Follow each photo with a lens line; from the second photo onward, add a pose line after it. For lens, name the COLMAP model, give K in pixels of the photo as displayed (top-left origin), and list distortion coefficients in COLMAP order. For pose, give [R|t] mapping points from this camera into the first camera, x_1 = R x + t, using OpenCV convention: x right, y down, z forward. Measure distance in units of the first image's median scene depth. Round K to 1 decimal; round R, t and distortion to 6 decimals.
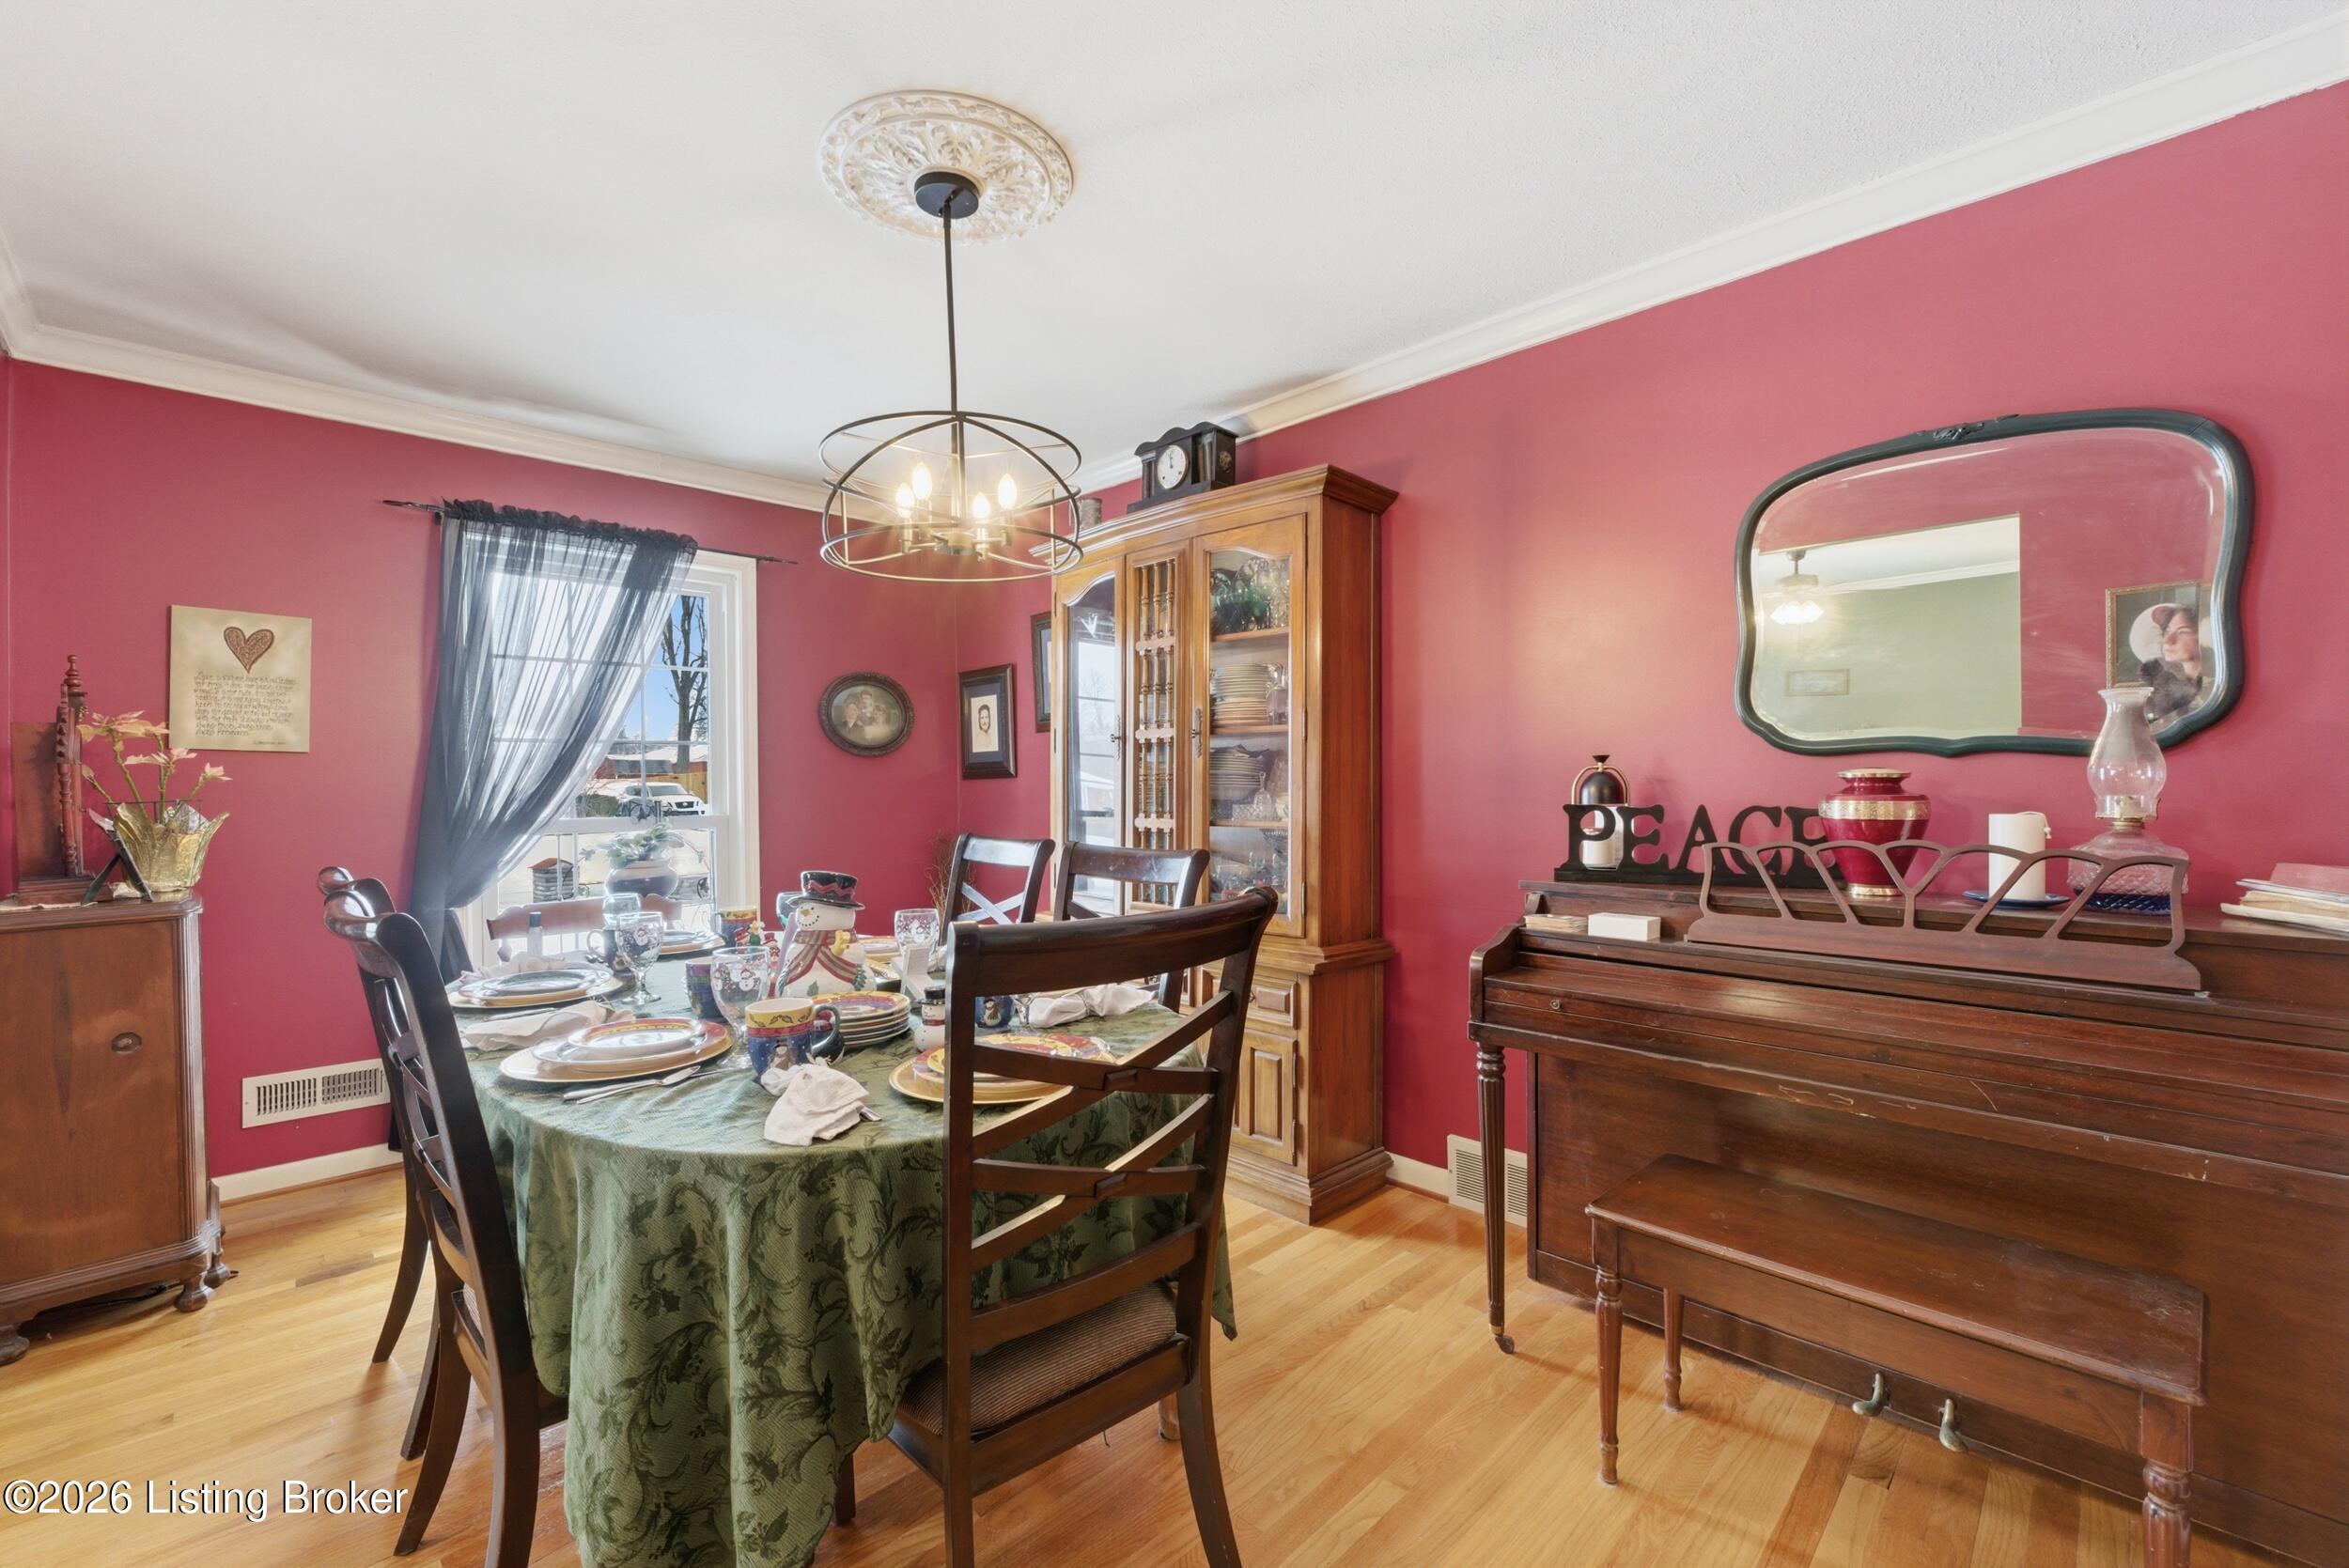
lens RADIAL K [[984.8, 0, 1163.3], [0, 984.8, 778.7], [0, 0, 1]] dist [-0.016360, 0.001774]
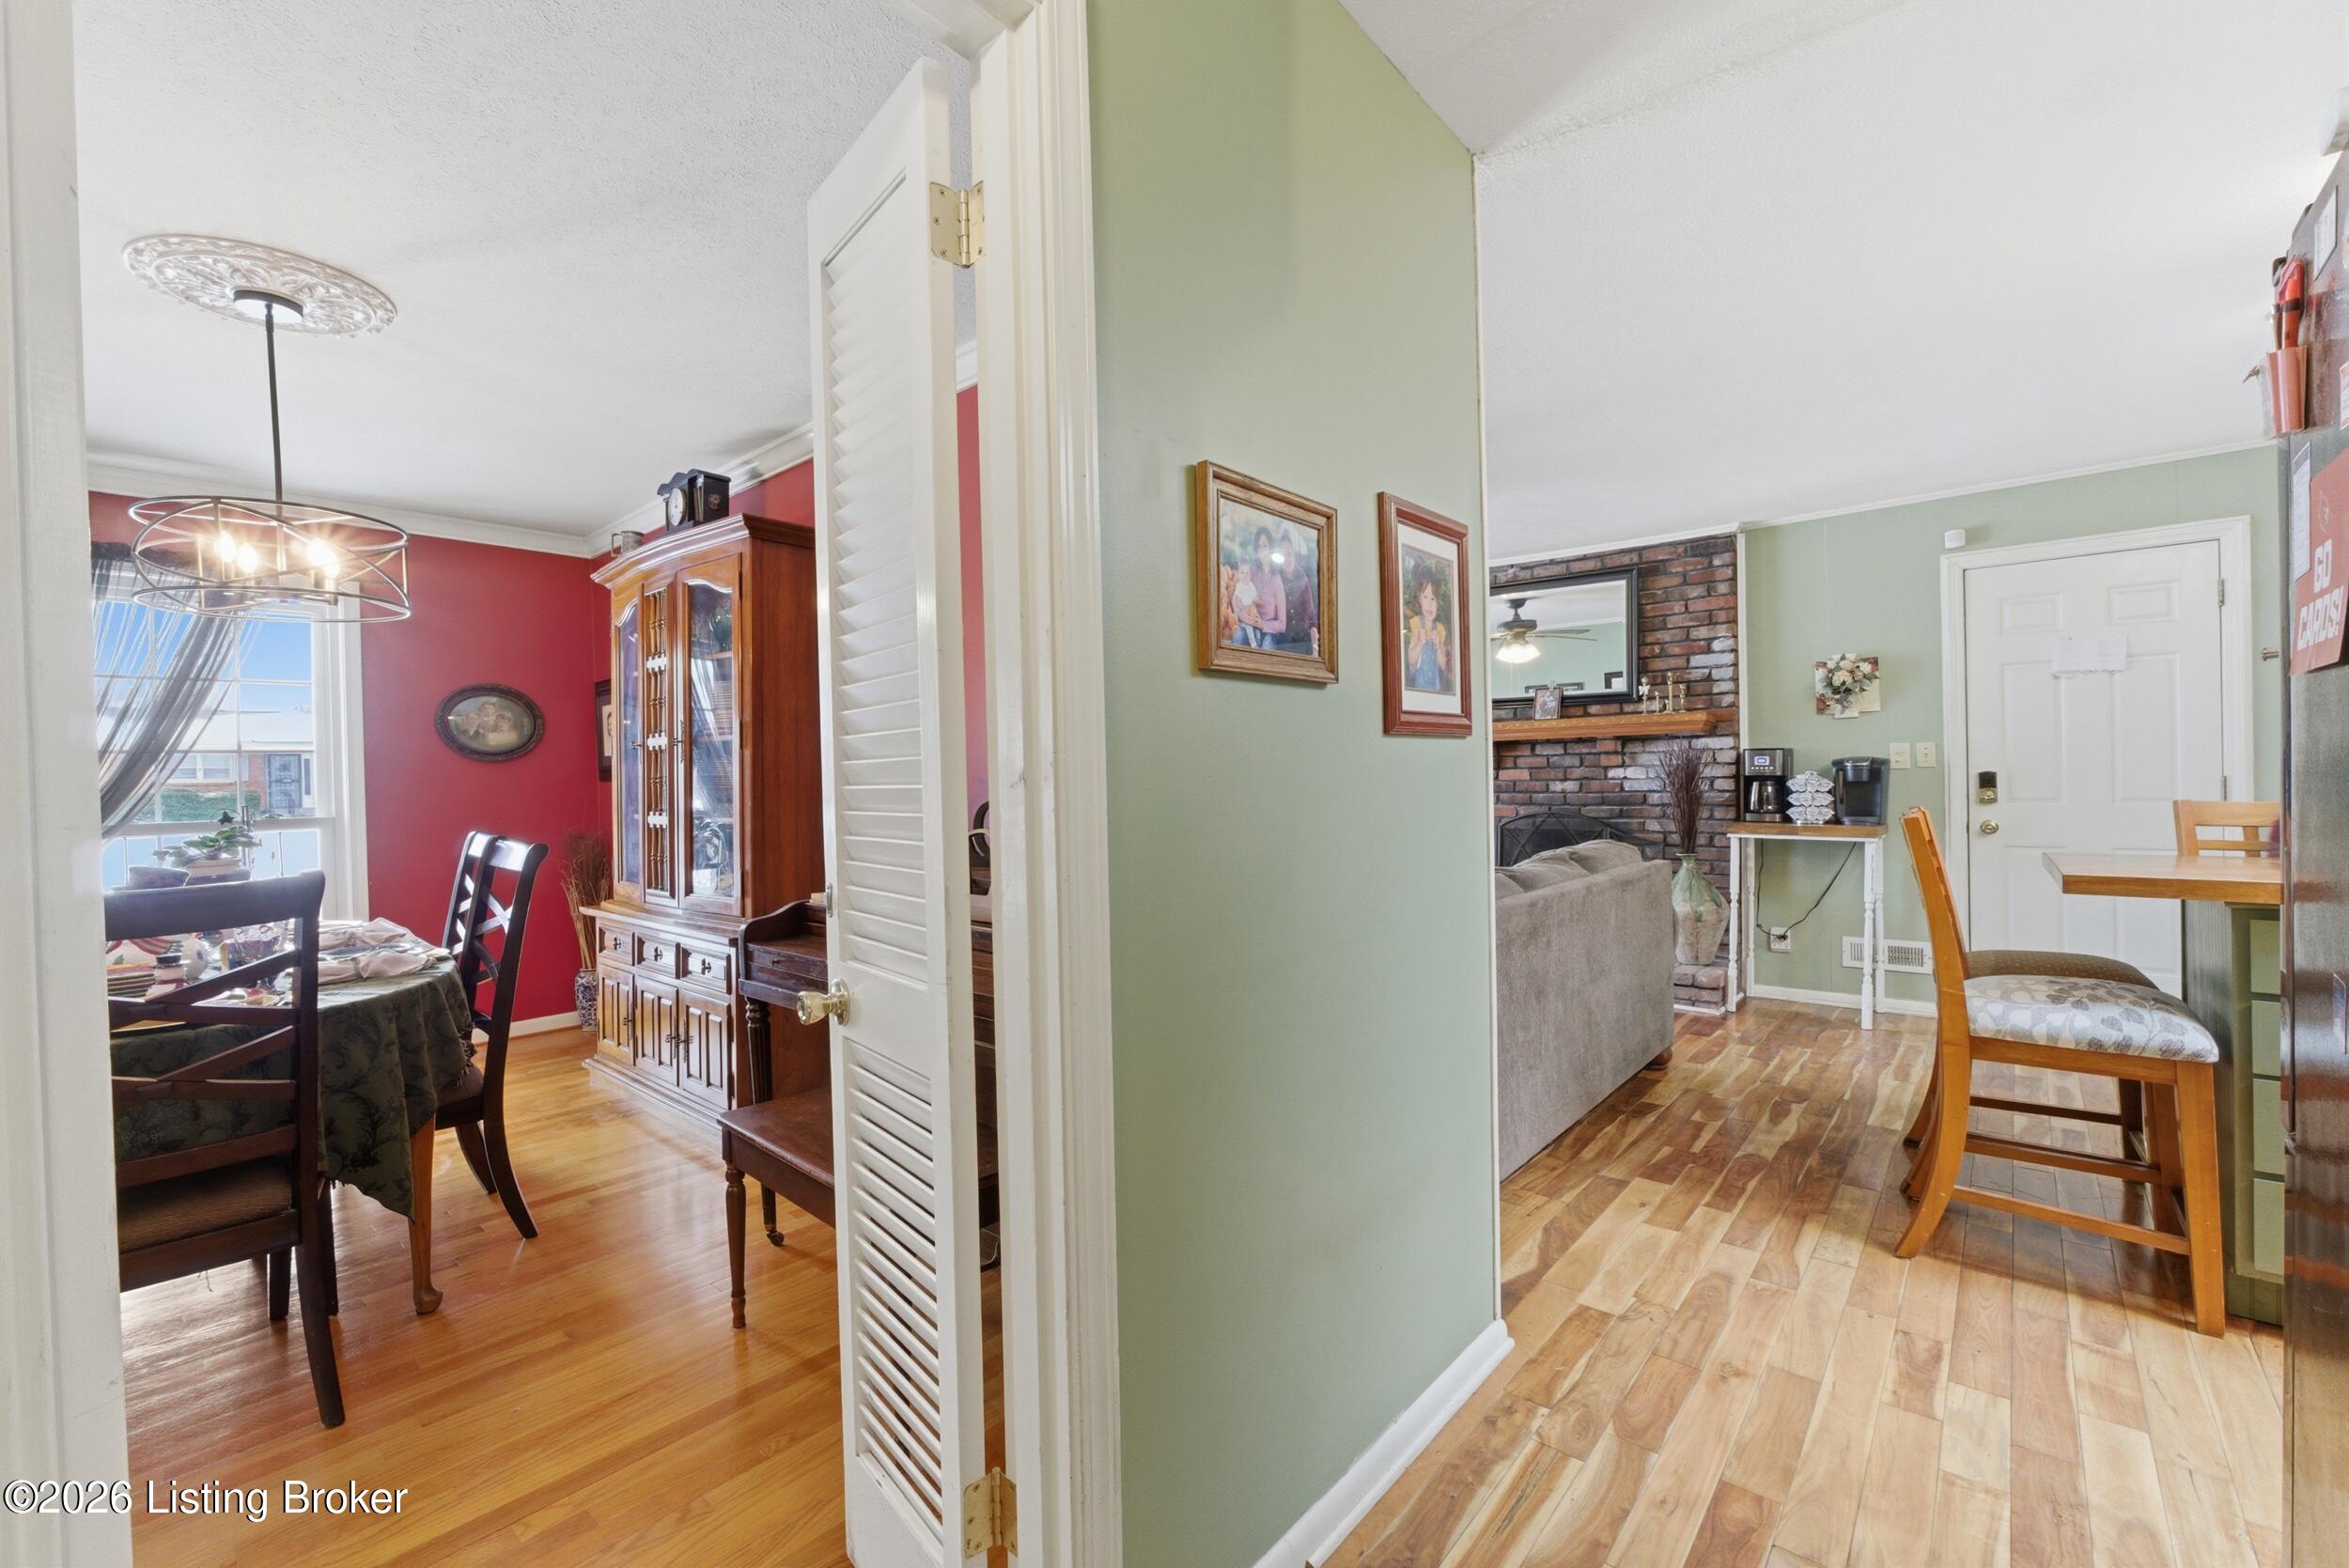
lens RADIAL K [[984.8, 0, 1174.1], [0, 984.8, 783.5], [0, 0, 1]] dist [-0.016360, 0.001774]
pose [[0.997344, -0.010482, 0.072076, 0.478181], [0.009589, 0.999873, 0.012724, -0.006254], [-0.072200, -0.011999, 0.997318, -0.167876]]
